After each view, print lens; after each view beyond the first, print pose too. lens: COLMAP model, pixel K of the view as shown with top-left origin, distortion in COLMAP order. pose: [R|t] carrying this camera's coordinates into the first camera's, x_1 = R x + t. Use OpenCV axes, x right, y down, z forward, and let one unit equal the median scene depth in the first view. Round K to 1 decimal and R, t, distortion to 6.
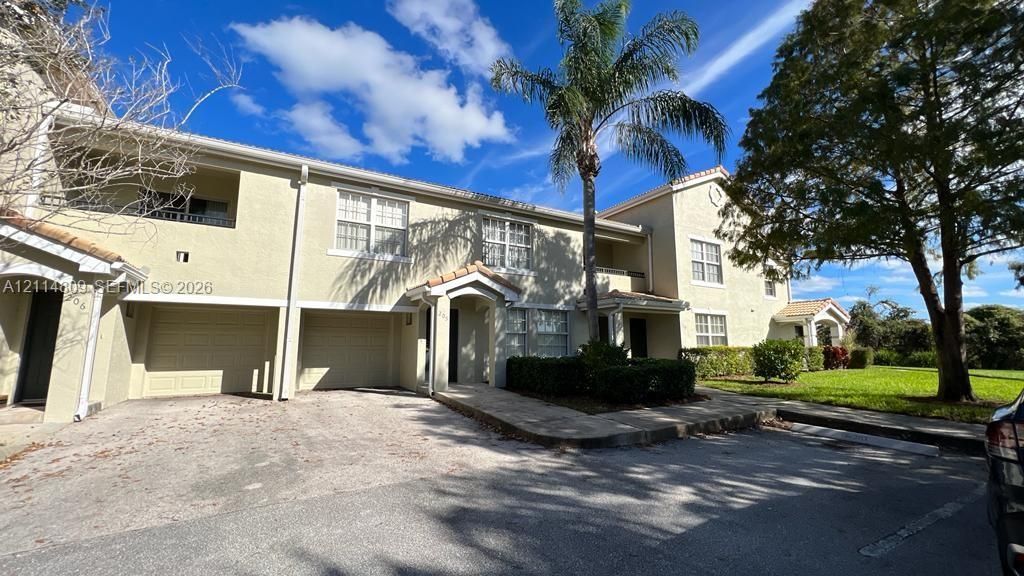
lens RADIAL K [[409.1, 0, 512.0], [0, 409.1, 288.0], [0, 0, 1]] dist [0.000007, 0.000230]
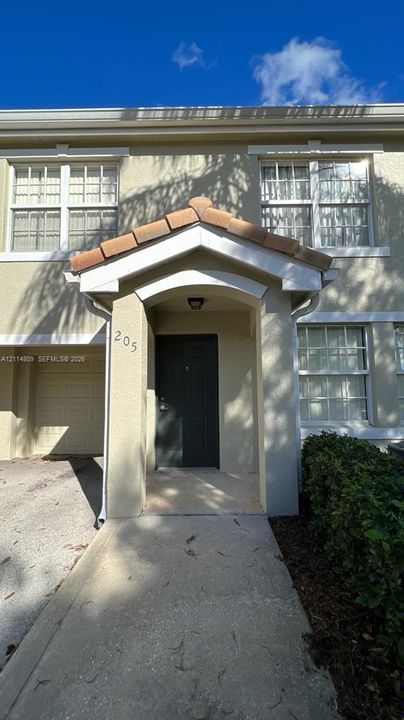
lens RADIAL K [[287.7, 0, 202.0], [0, 287.7, 360.0], [0, 0, 1]] dist [0.000007, 0.000230]
pose [[0.848694, -0.050872, -0.526432, 0.053359], [0.080858, 0.996142, 0.034093, 0.074247], [0.522667, -0.071500, 0.849533, 0.683908]]
